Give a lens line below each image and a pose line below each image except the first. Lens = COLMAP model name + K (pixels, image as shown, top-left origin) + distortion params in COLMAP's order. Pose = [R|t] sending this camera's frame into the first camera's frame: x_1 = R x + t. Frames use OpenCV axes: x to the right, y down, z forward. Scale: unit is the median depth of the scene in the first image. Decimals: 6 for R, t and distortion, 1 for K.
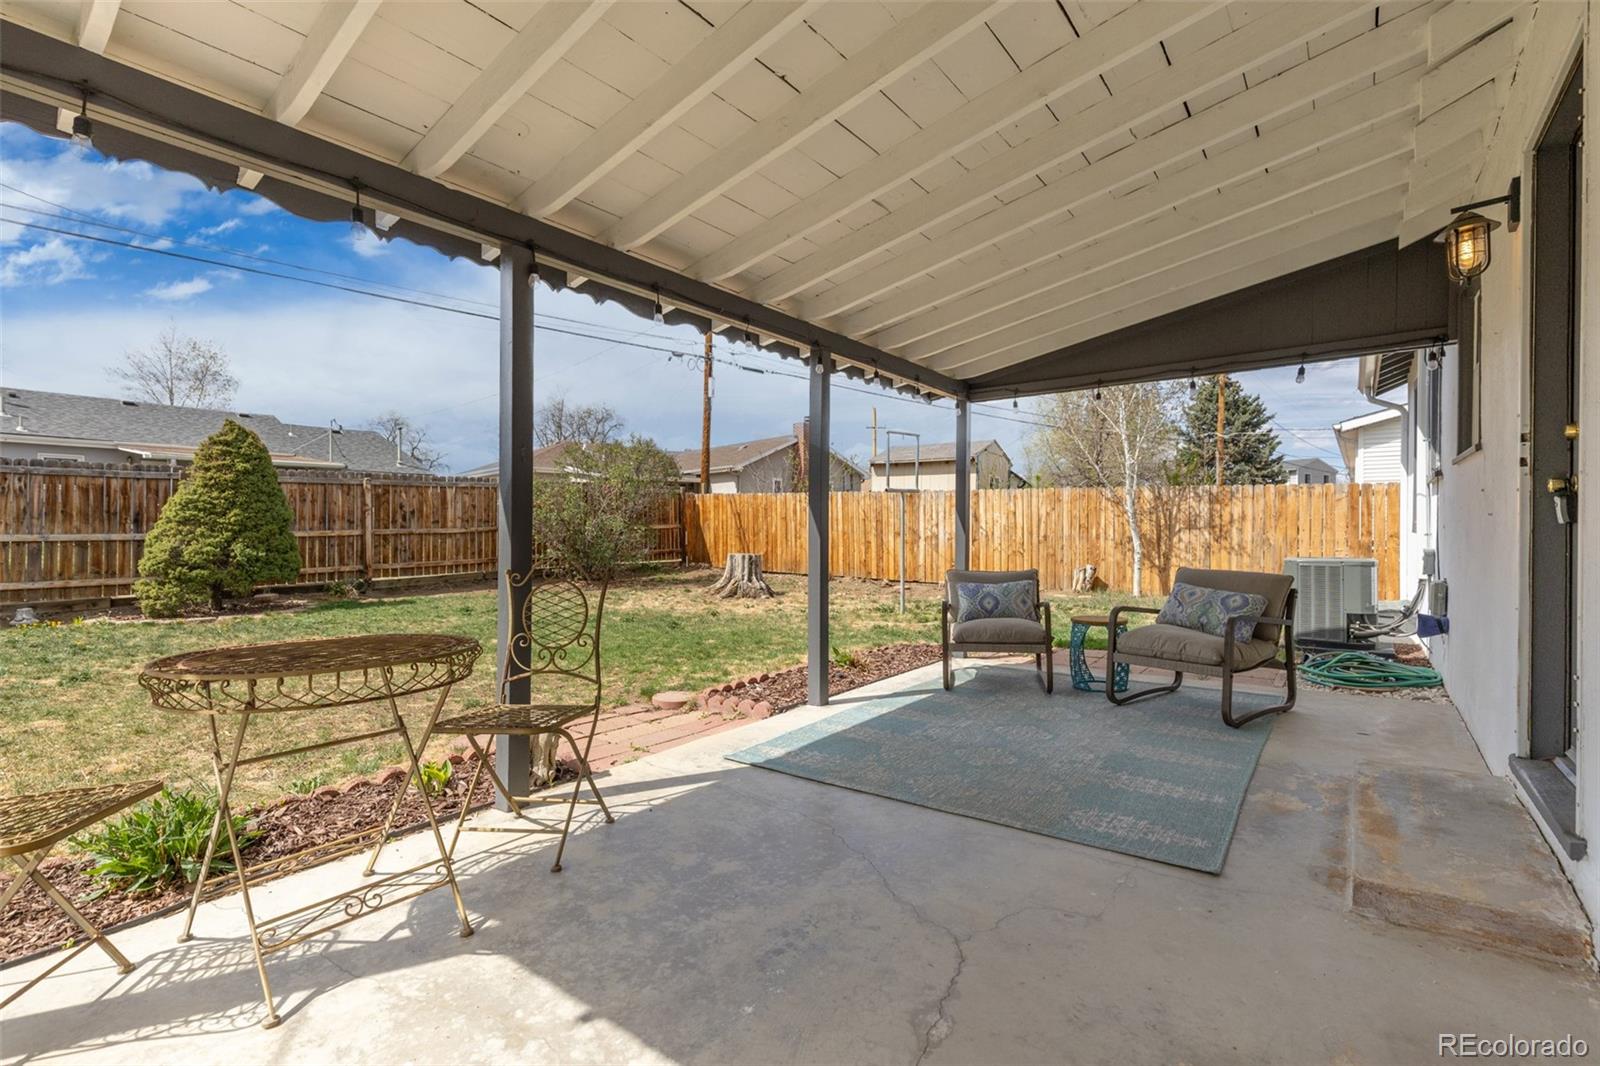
lens RADIAL K [[731.3, 0, 793.3], [0, 731.3, 530.4], [0, 0, 1]] dist [0.009127, -0.001760]
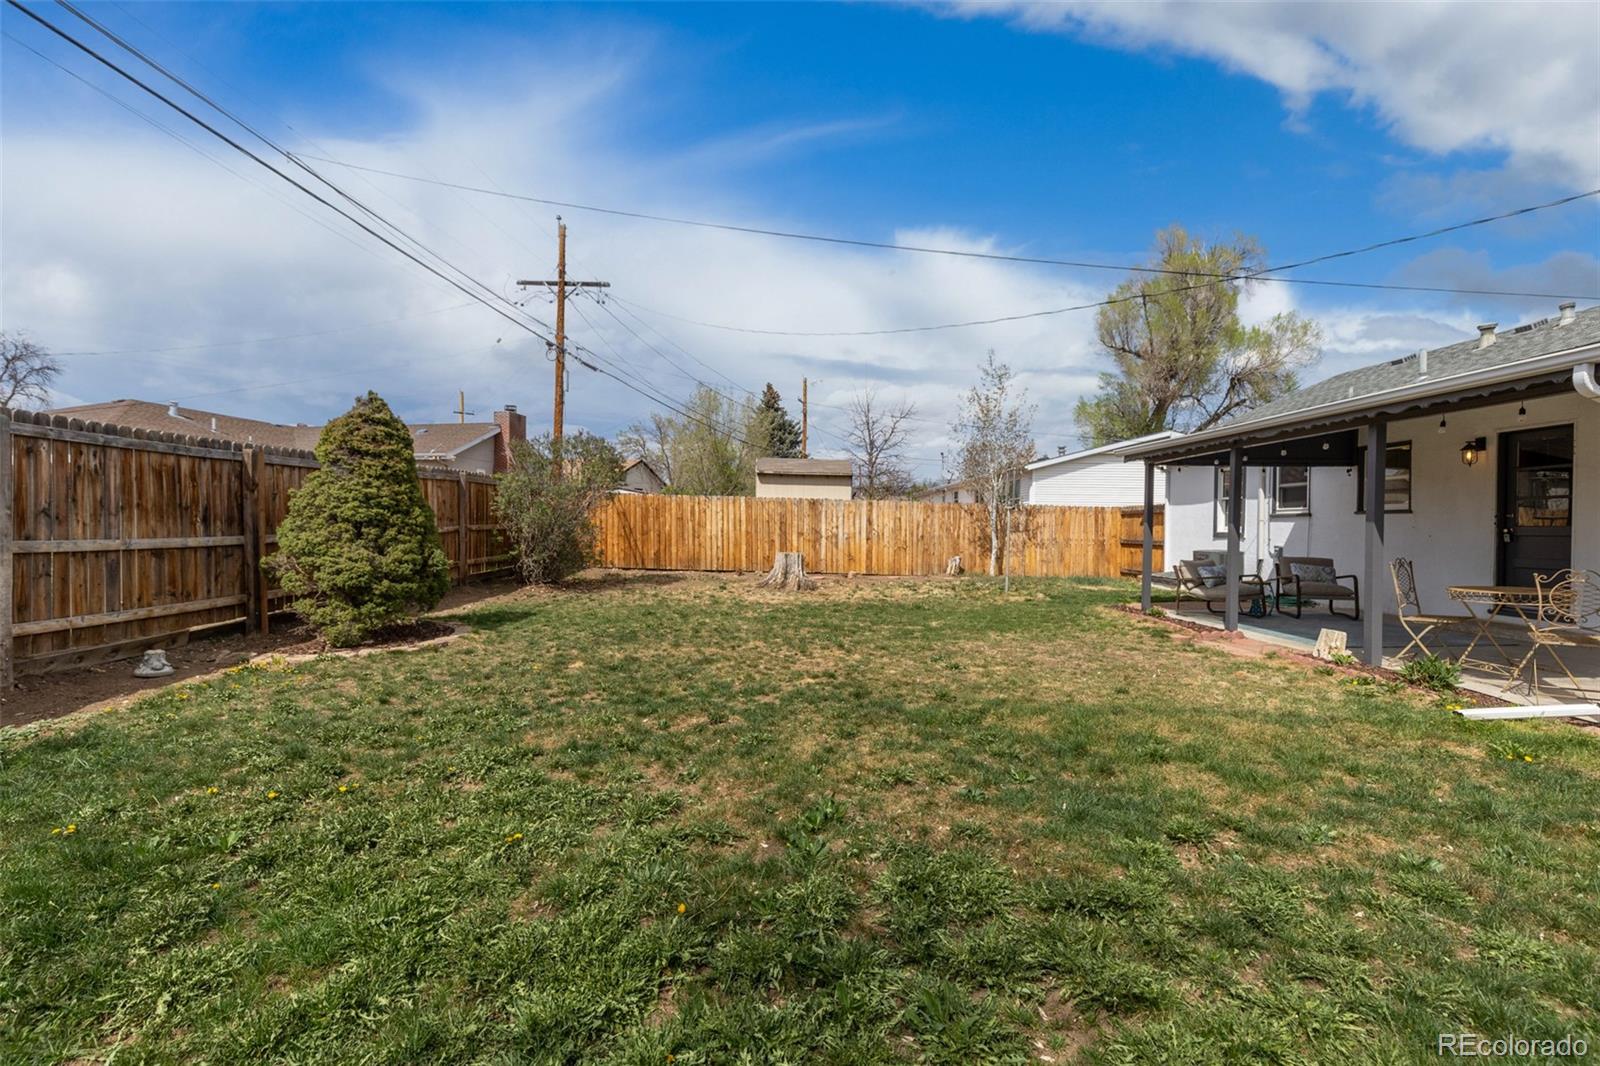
lens RADIAL K [[731.3, 0, 800.1], [0, 731.3, 529.2], [0, 0, 1]] dist [0.009127, -0.001760]
pose [[0.773191, 0.004076, 0.634160, -0.737557], [-0.007916, 0.999963, 0.003225, -0.008179], [-0.634123, -0.007513, 0.773195, 0.079844]]
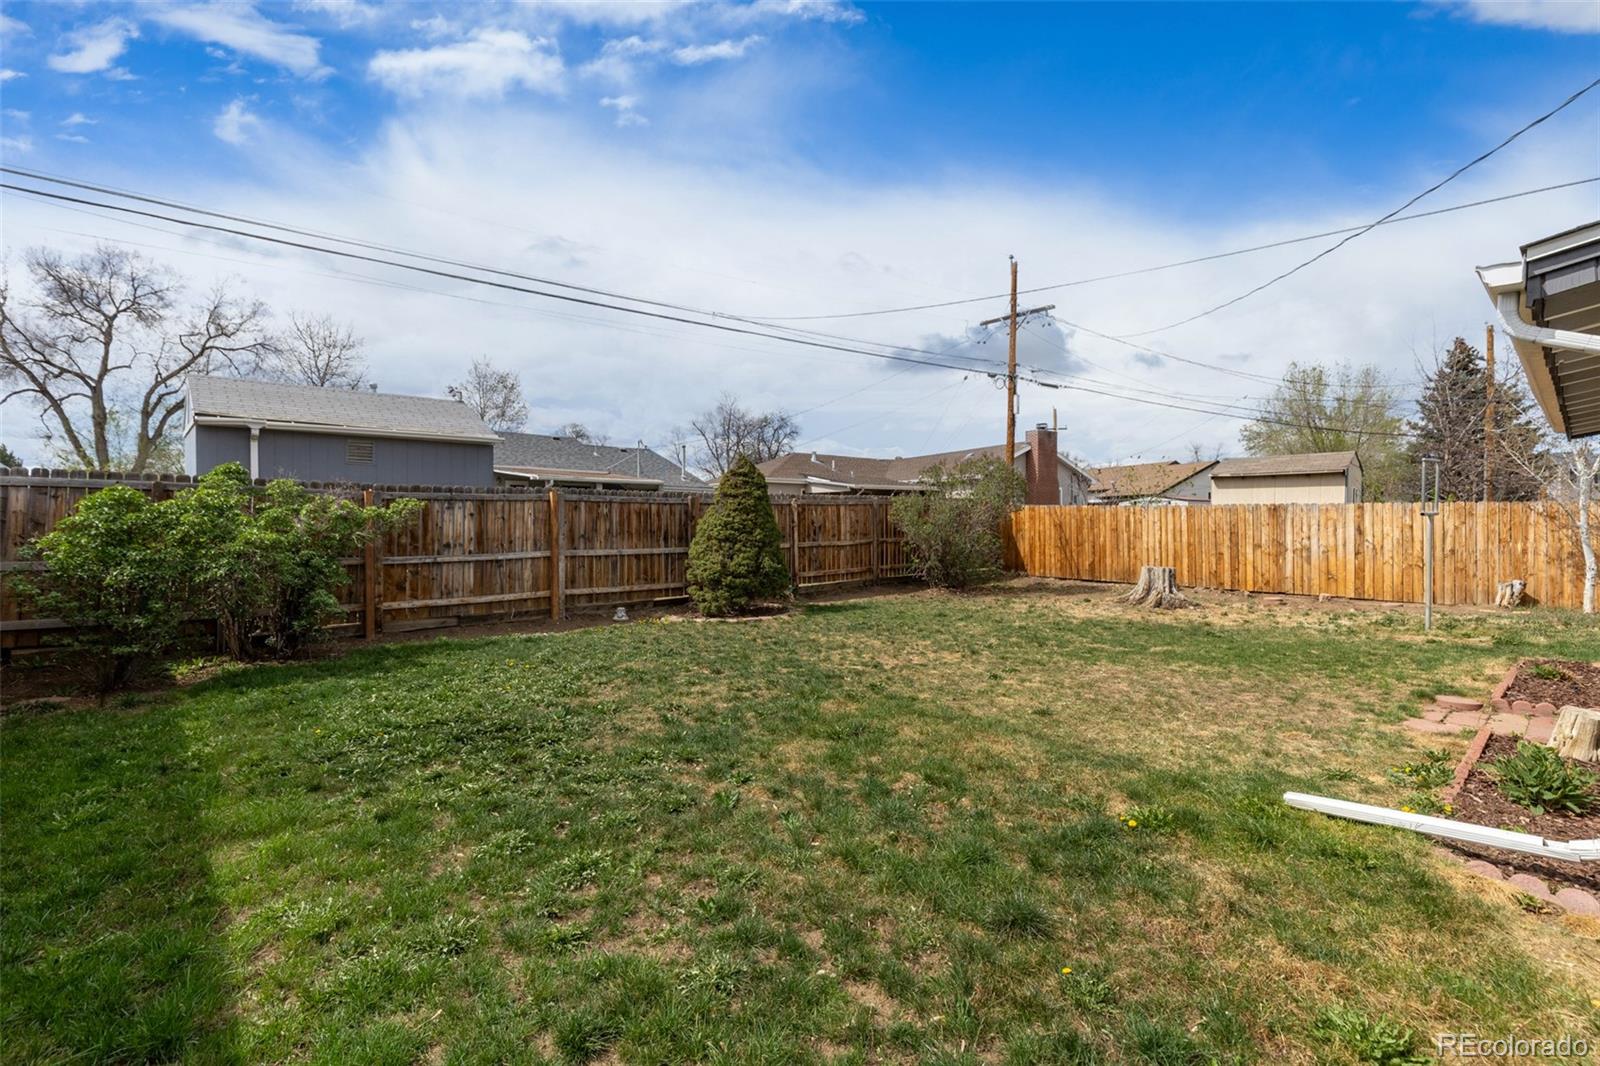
lens RADIAL K [[731.3, 0, 784.8], [0, 731.3, 531.5], [0, 0, 1]] dist [0.009127, -0.001760]
pose [[0.985053, -0.001052, -0.172248, -0.393910], [0.001040, 0.999999, -0.000159, -0.019138], [0.172248, -0.000022, 0.985054, -0.151147]]
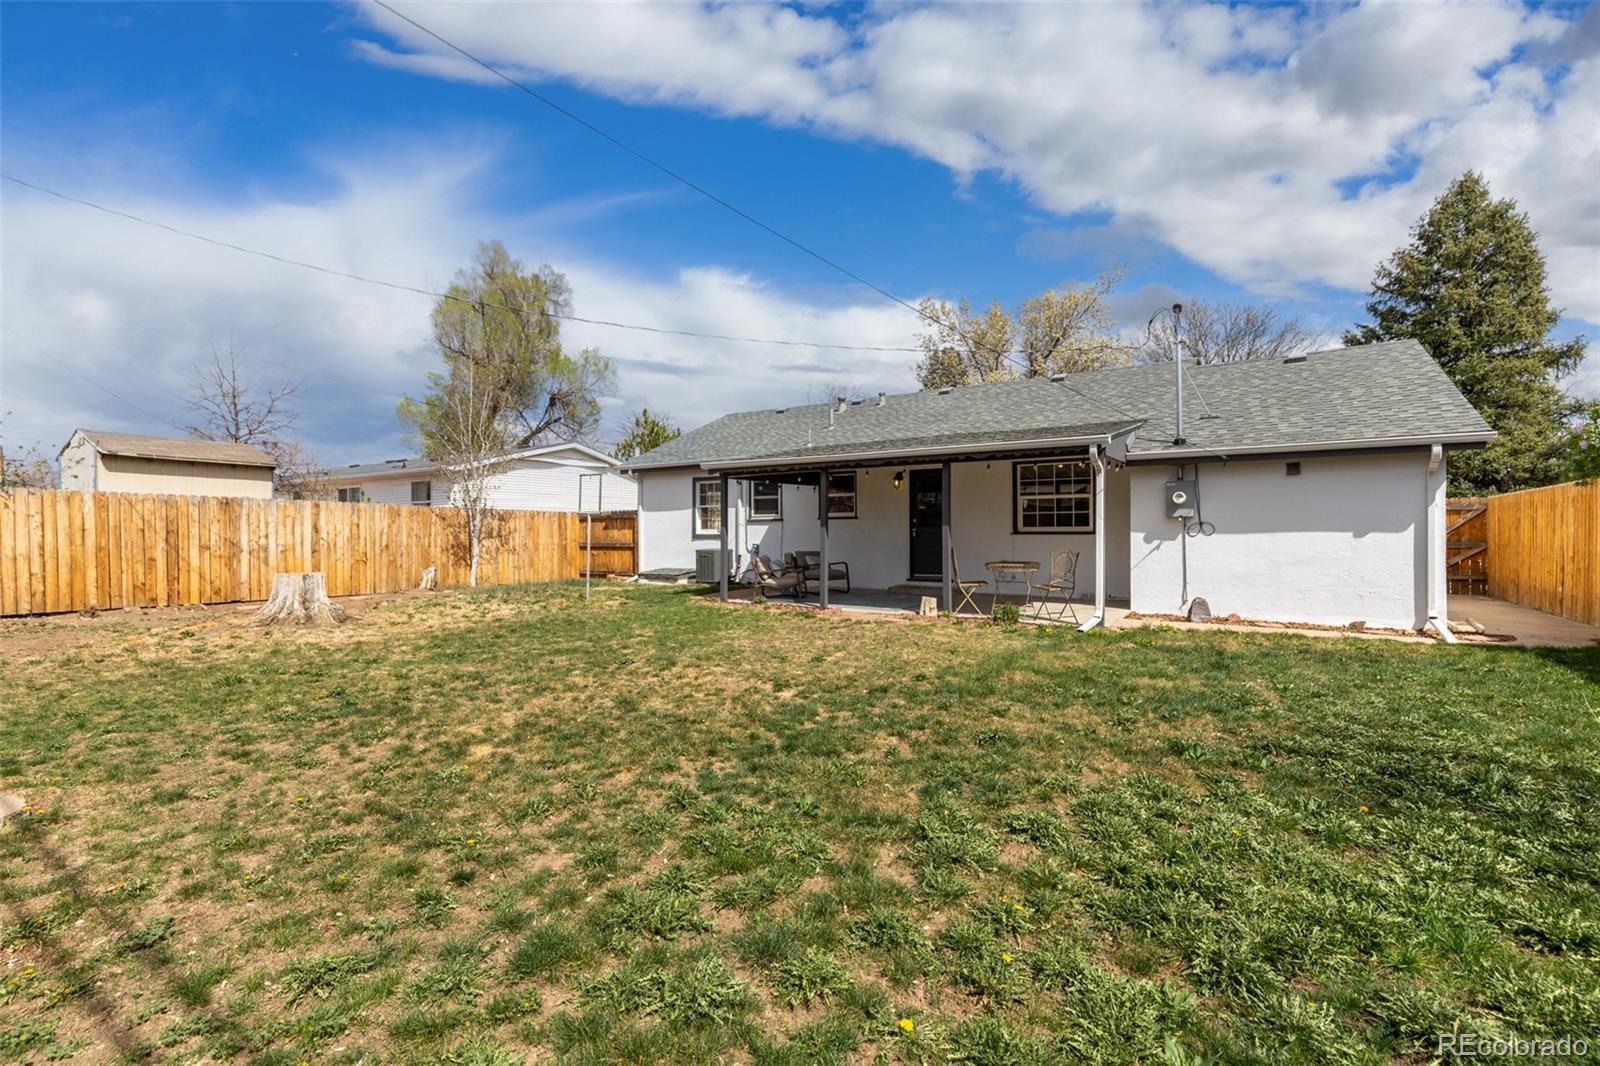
lens RADIAL K [[731.3, 0, 803.8], [0, 731.3, 525.5], [0, 0, 1]] dist [0.009127, -0.001760]
pose [[-0.096751, 0.007301, 0.995282, -0.890649], [0.008561, 0.999942, -0.006503, -0.010653], [-0.995272, 0.007891, -0.096808, 0.478460]]
